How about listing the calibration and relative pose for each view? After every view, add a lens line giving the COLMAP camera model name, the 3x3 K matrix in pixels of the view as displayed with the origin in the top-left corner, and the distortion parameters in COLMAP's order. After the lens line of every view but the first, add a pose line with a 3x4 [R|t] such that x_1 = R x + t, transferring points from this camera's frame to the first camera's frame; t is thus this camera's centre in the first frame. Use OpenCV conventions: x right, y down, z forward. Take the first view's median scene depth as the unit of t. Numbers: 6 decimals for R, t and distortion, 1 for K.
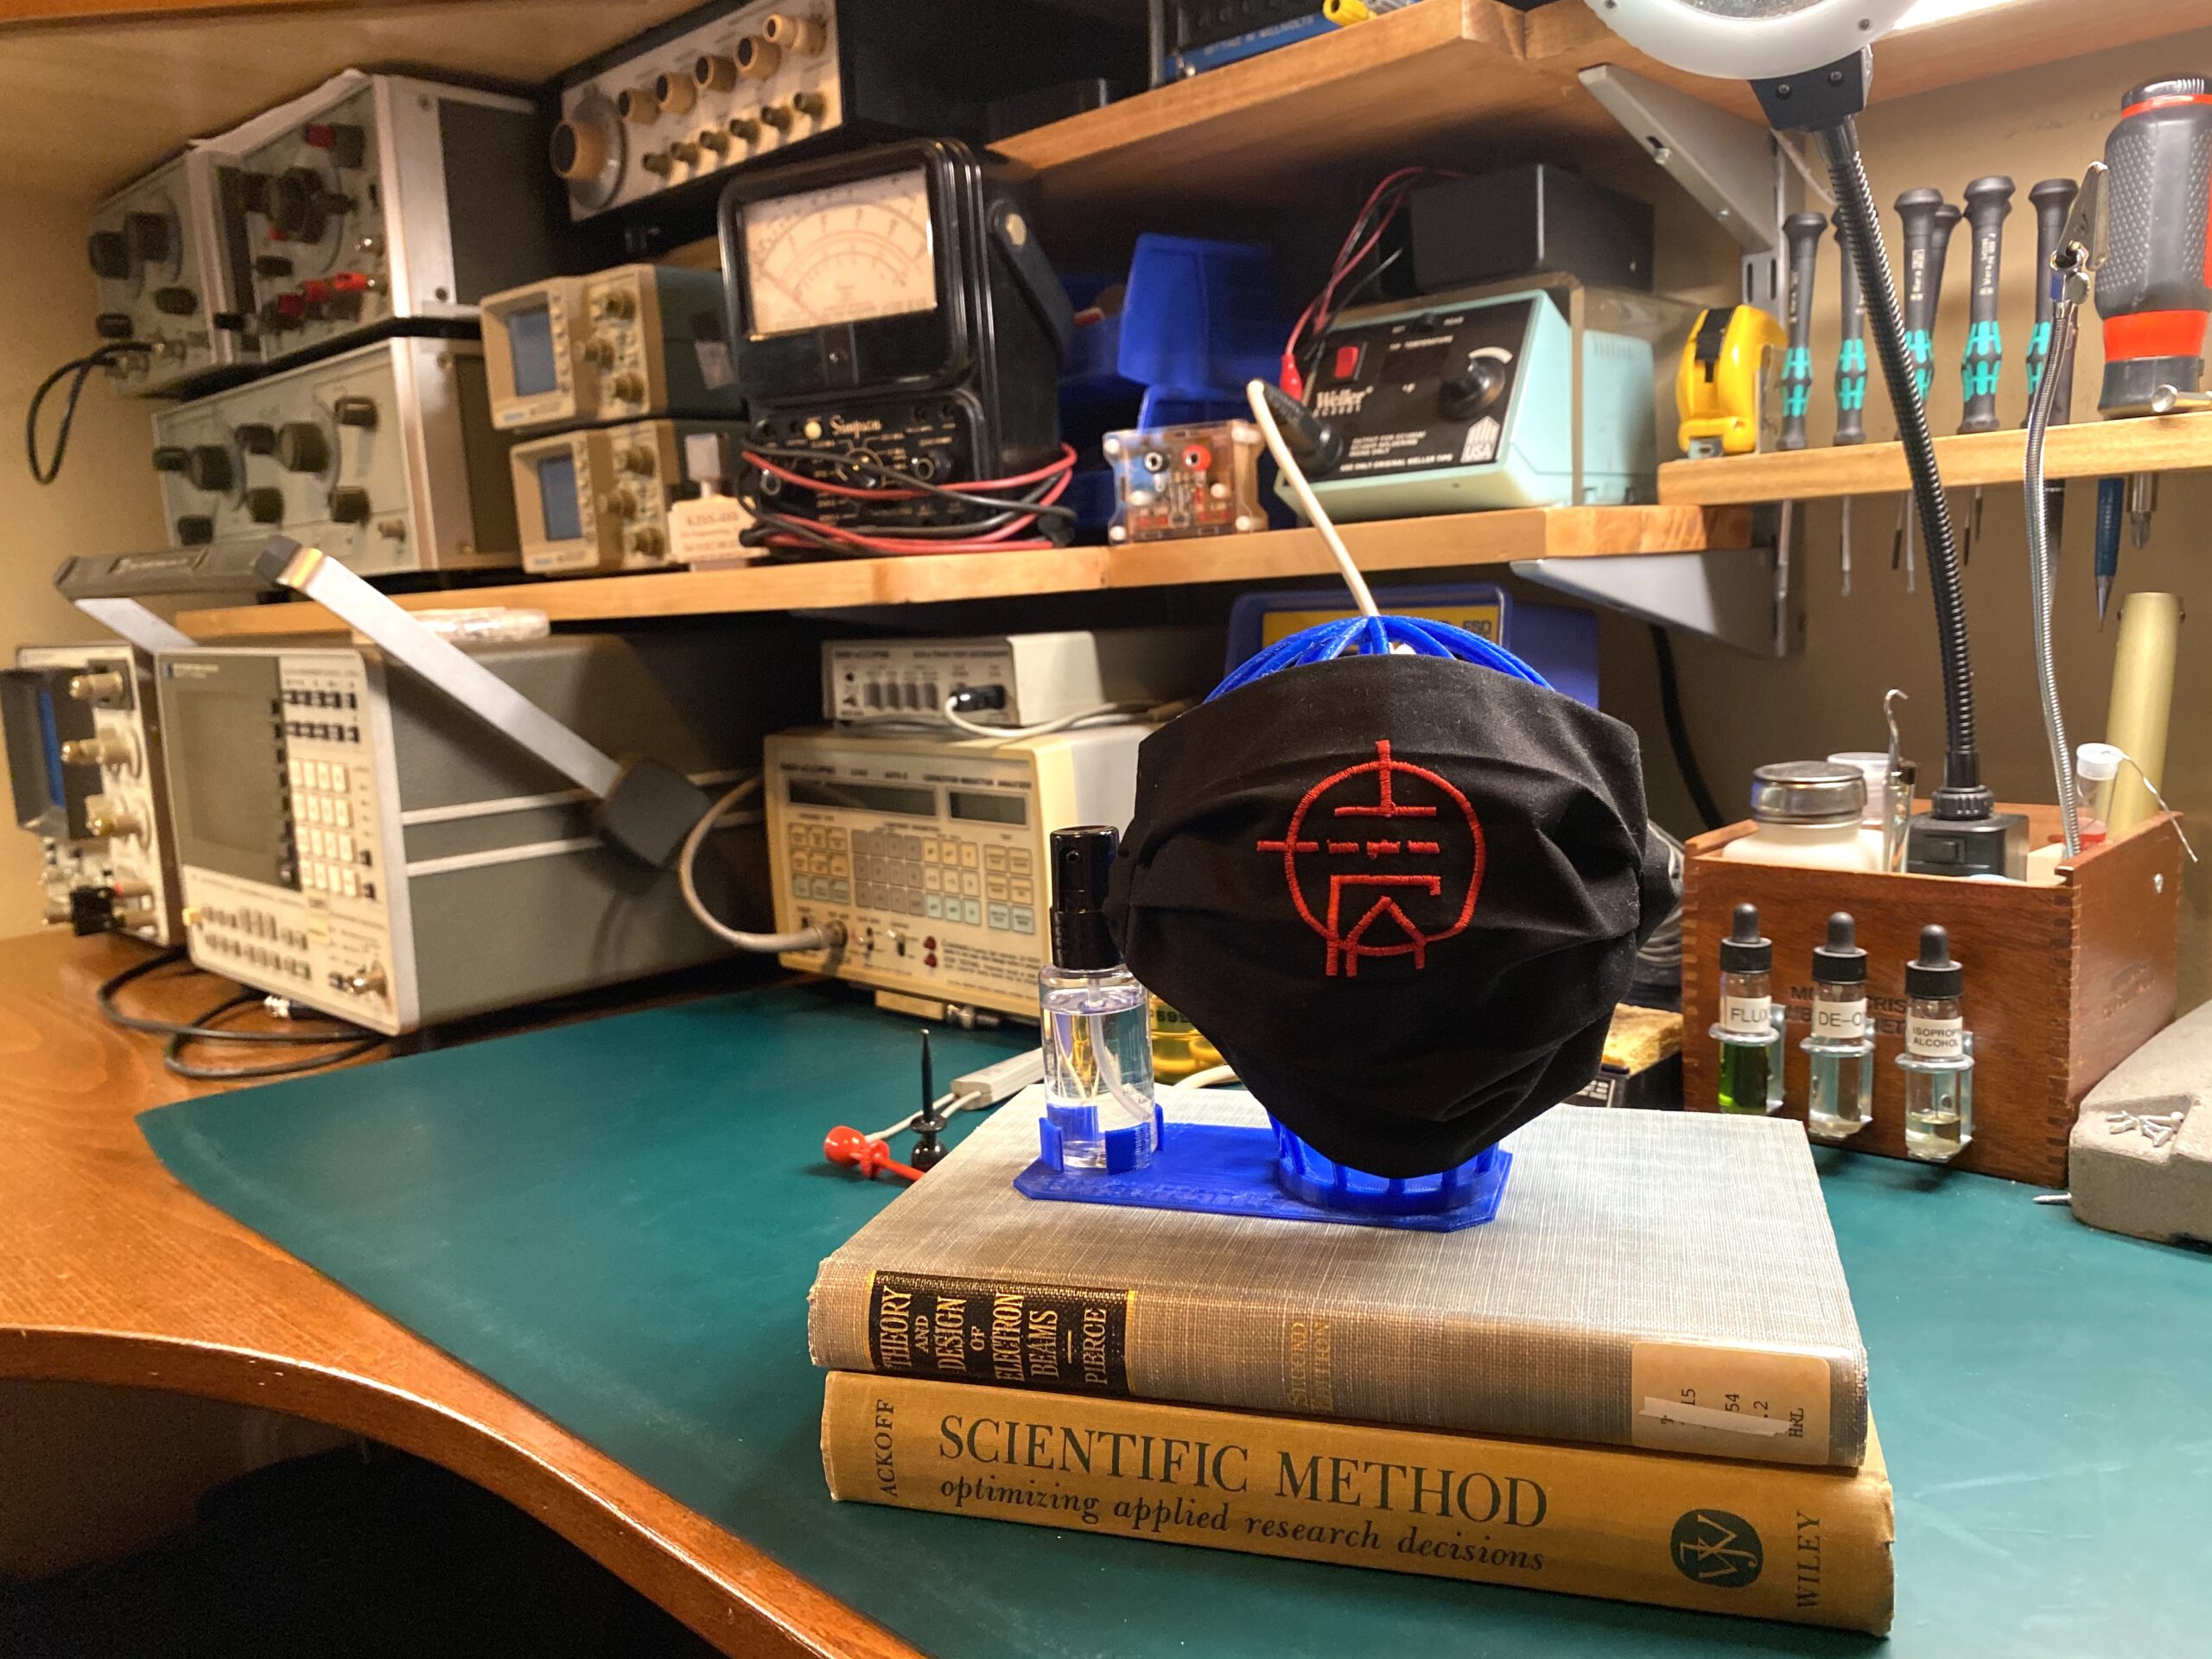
lens RADIAL K [[1704.4, 0, 1110.5], [0, 1704.4, 816.6], [0, 0, 1]] dist [-0.016754, 0.026913]
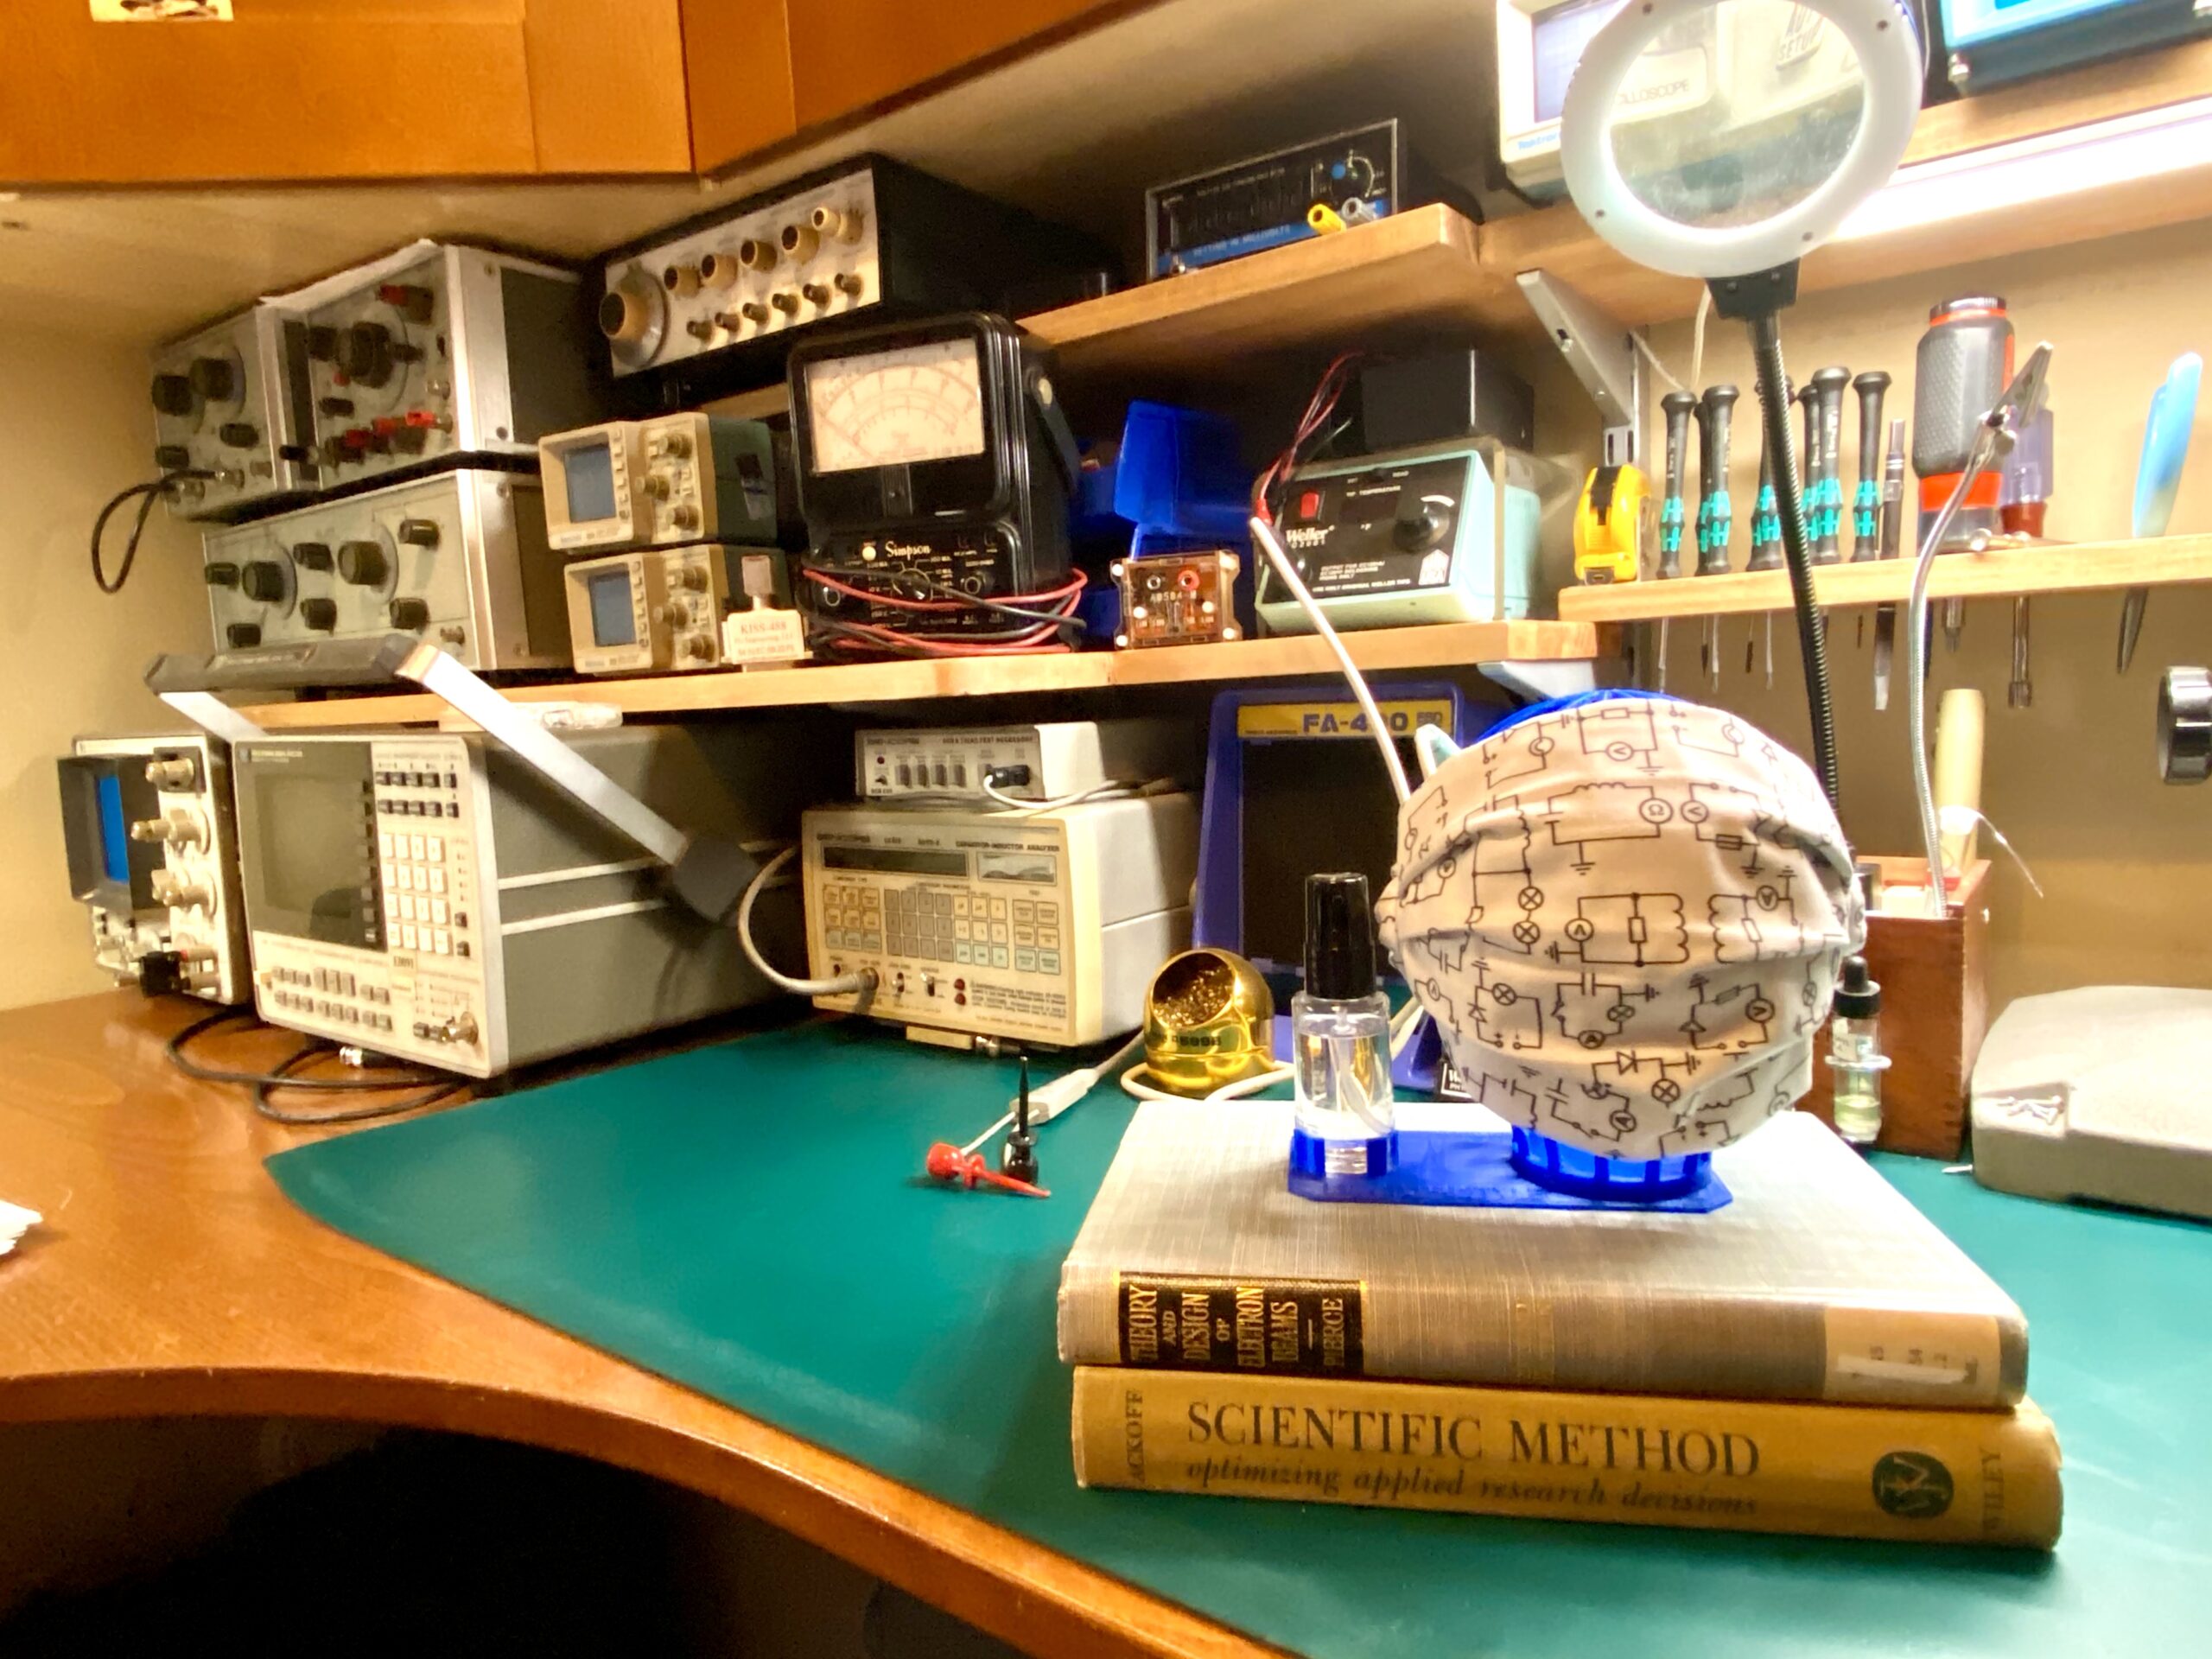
lens RADIAL K [[1355.7, 0, 1109.5], [0, 1355.7, 814.9], [0, 0, 1]] dist [0.033691, -0.033897]
pose [[0.992264, -0.006451, 0.123977, -0.128545], [0.012523, 0.998756, -0.048262, 0.003940], [-0.123511, 0.049441, 0.991111, 0.048875]]
